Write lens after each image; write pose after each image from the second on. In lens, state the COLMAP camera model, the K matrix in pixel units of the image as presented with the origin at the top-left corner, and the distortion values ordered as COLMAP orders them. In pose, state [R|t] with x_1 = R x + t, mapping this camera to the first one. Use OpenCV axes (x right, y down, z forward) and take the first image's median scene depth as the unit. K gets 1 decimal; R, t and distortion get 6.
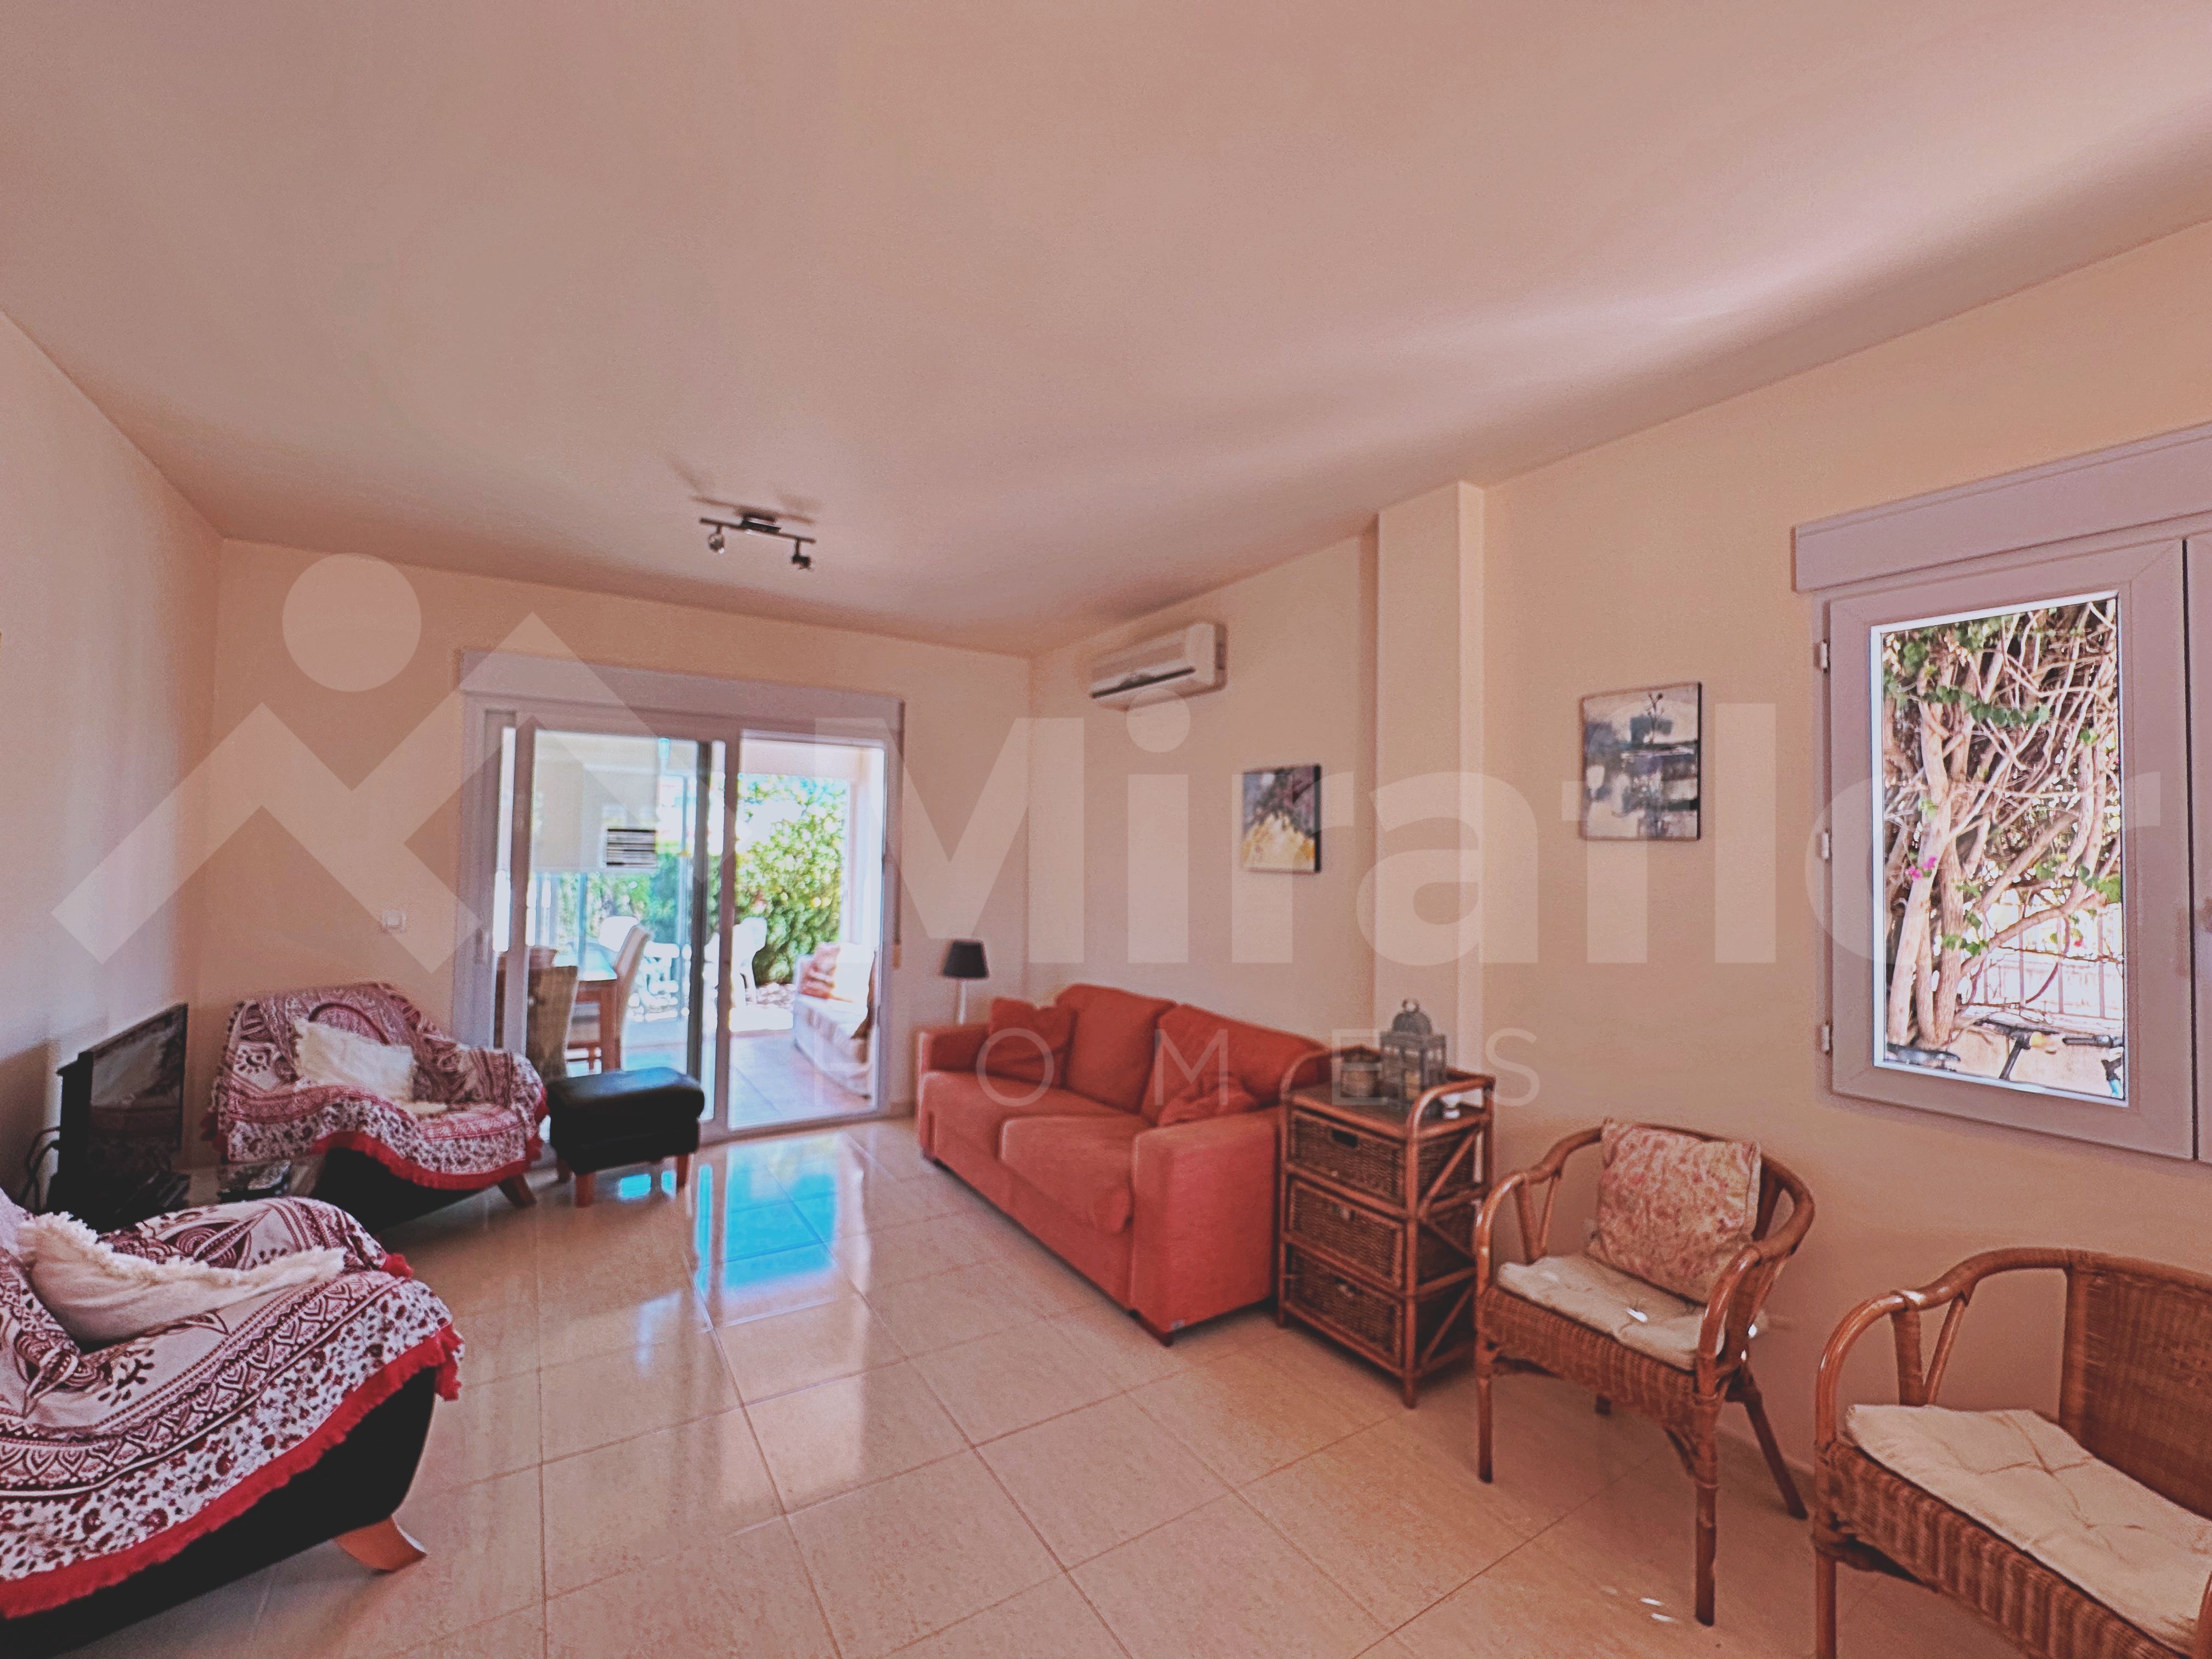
lens RADIAL K [[888.9, 0, 1106.0], [0, 888.9, 829.5], [0, 0, 1]] dist [-0.006567, 0.002108]
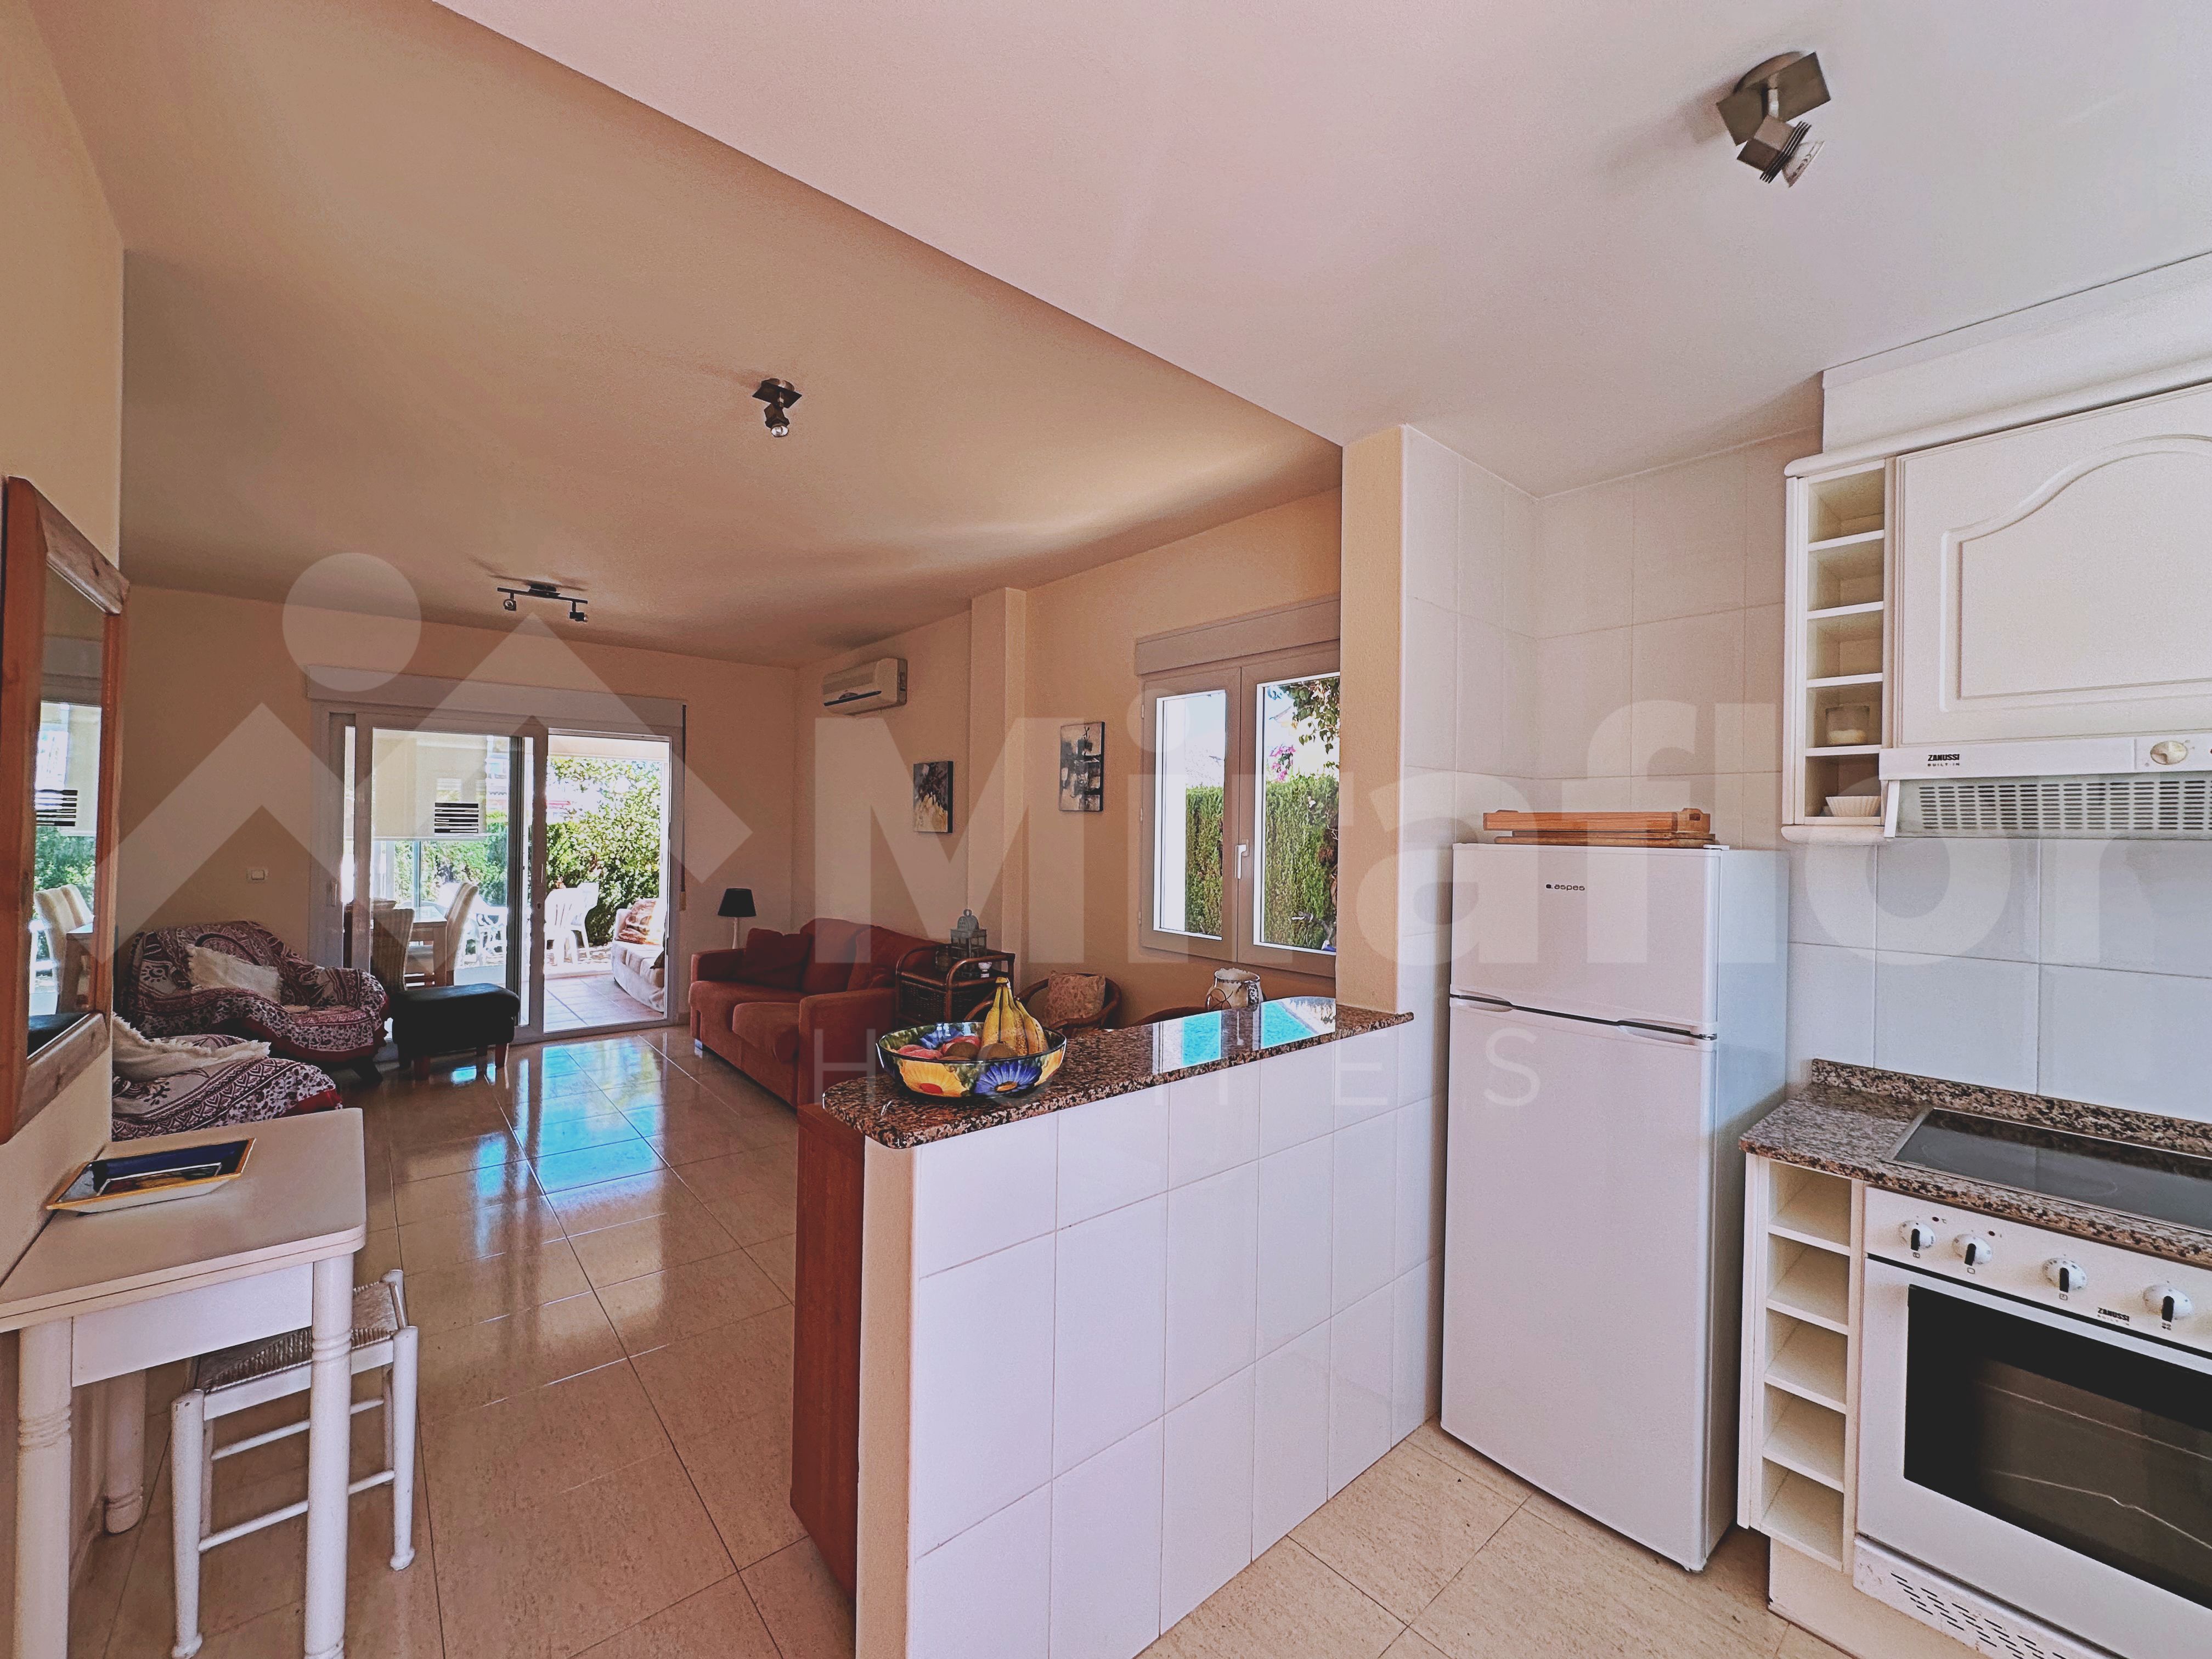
lens RADIAL K [[896.5, 0, 1116.4], [0, 896.5, 828.6], [0, 0, 1]] dist [0.002438, -0.000053]
pose [[0.992050, -0.004732, 0.125757, 0.392044], [0.000578, 0.999454, 0.033045, -0.010958], [-0.125845, -0.032709, 0.991511, -0.643919]]
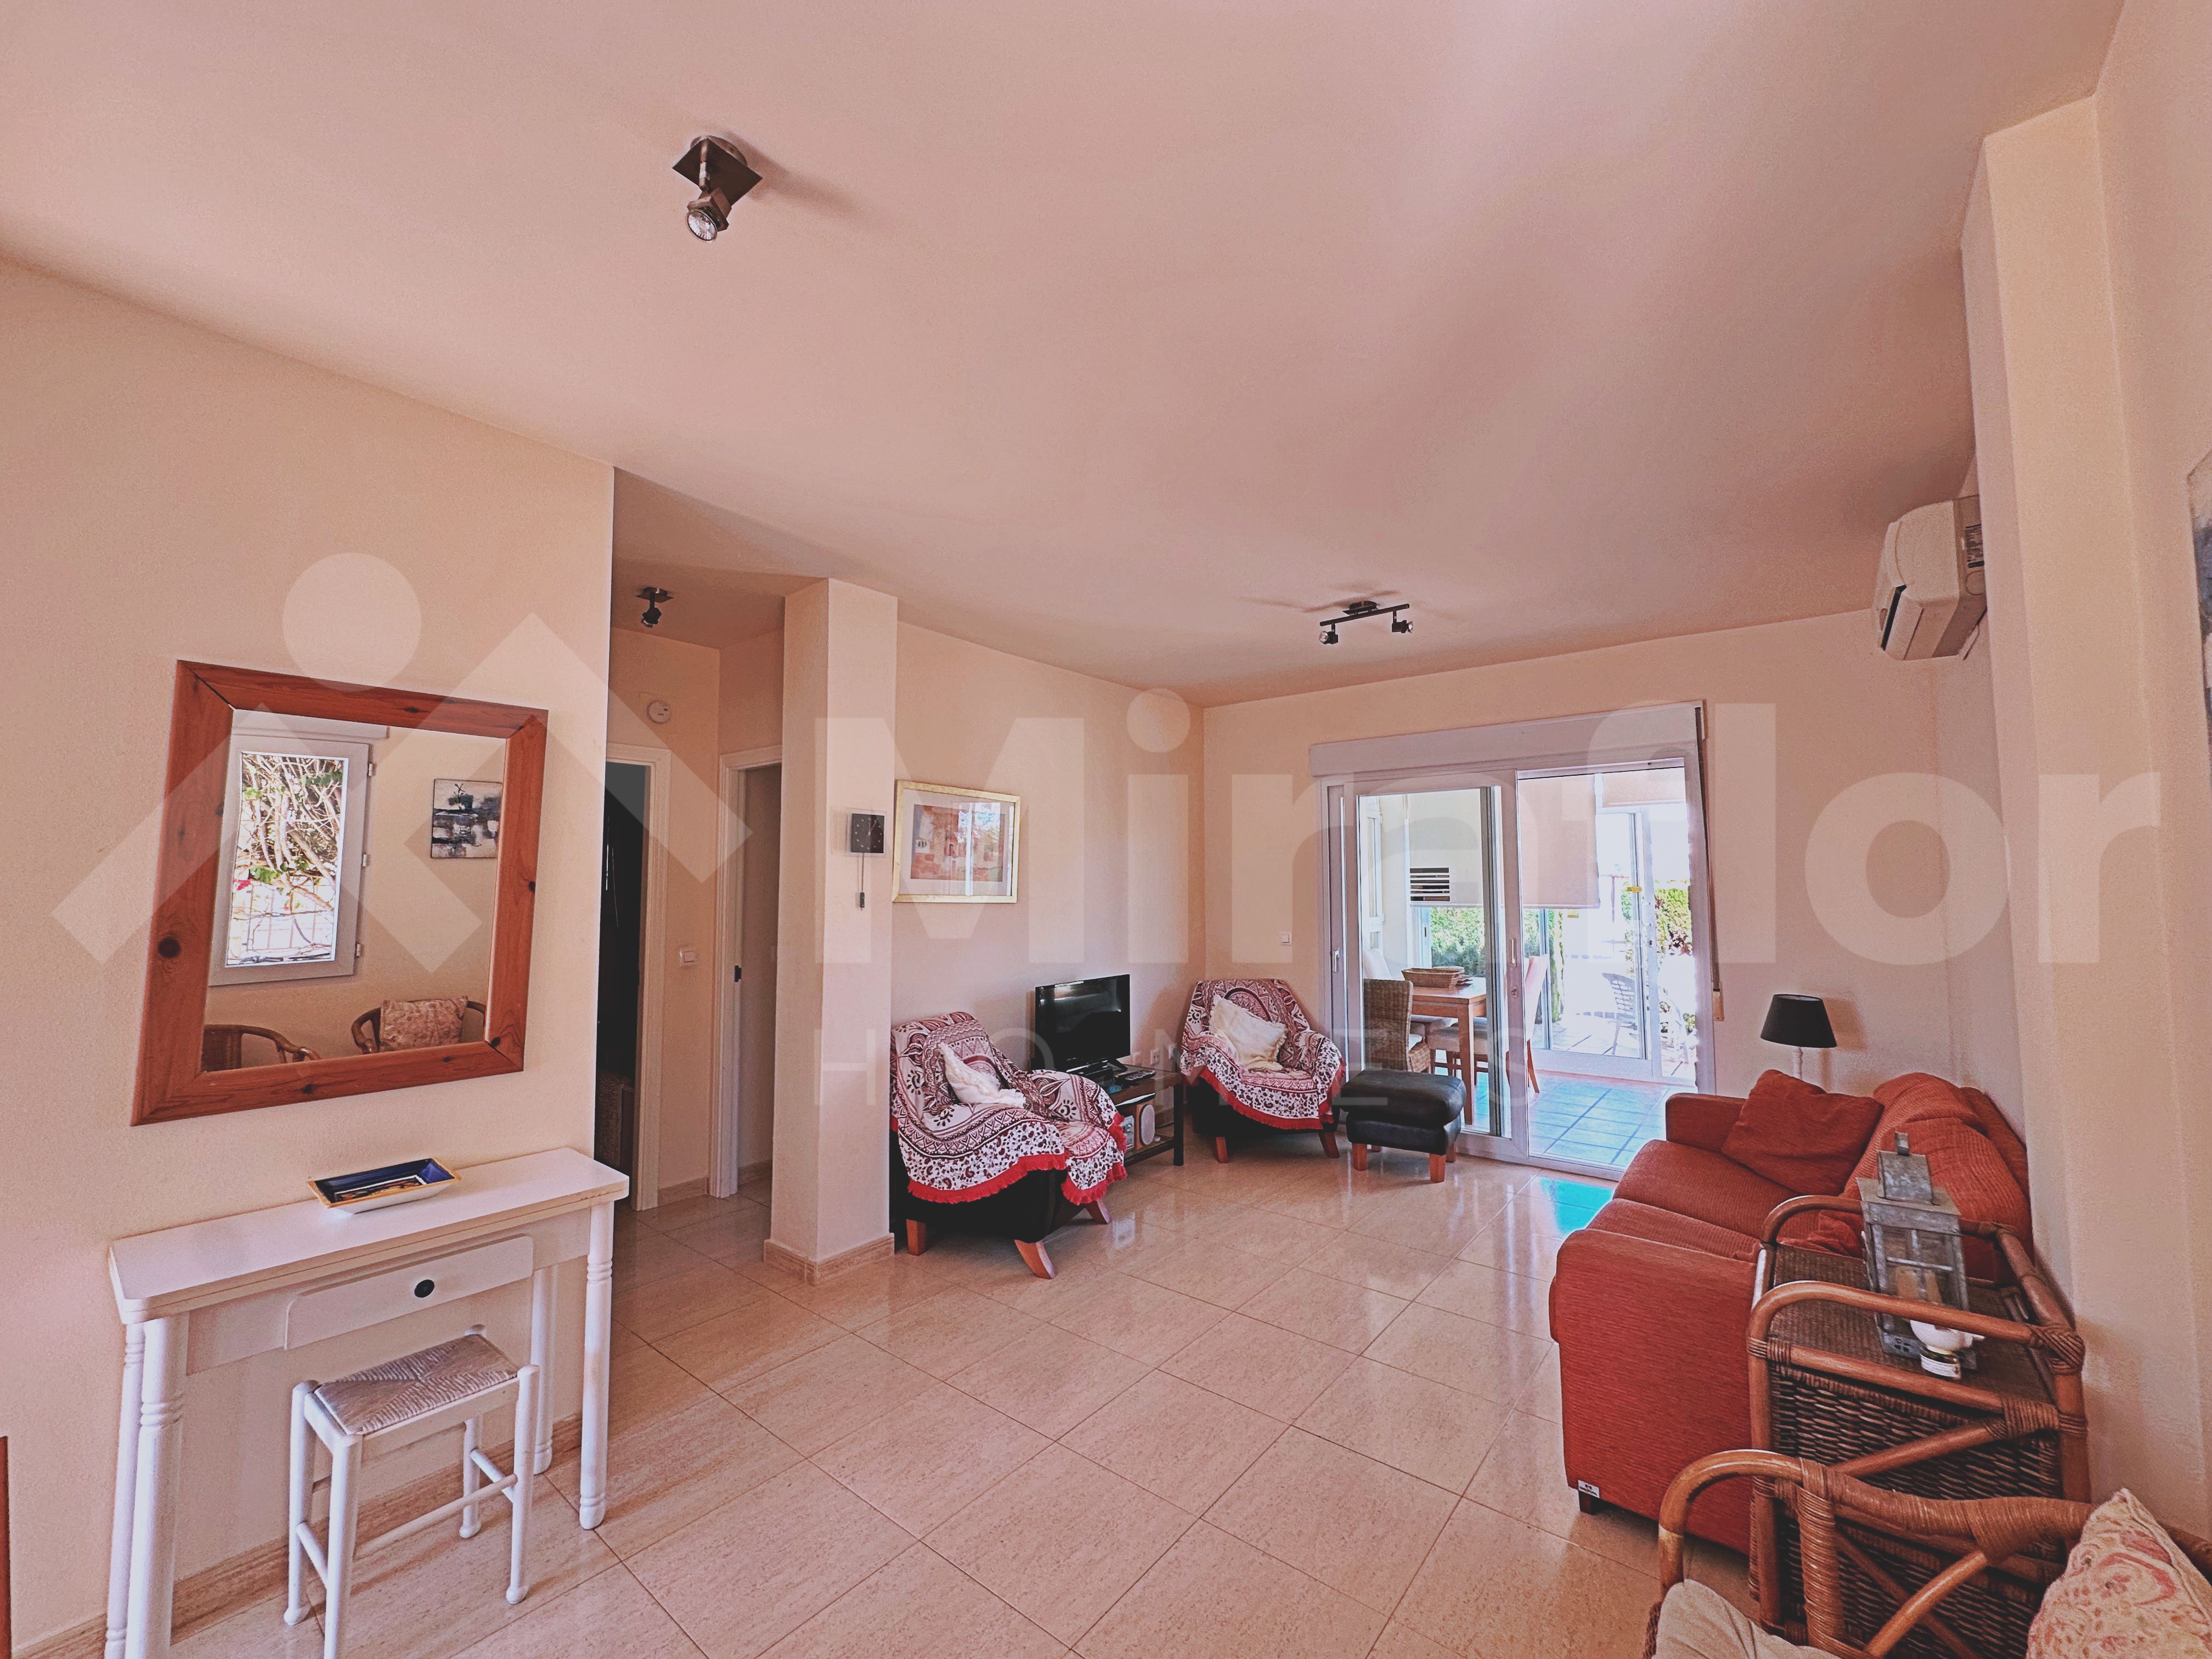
lens RADIAL K [[891.5, 0, 1130.9], [0, 891.5, 825.4], [0, 0, 1]] dist [-0.000978, 0.000138]
pose [[0.327890, -0.084662, -0.940915, 0.696207], [0.038357, 0.996348, -0.076283, 0.025533], [0.943937, -0.011079, 0.329940, 0.360308]]
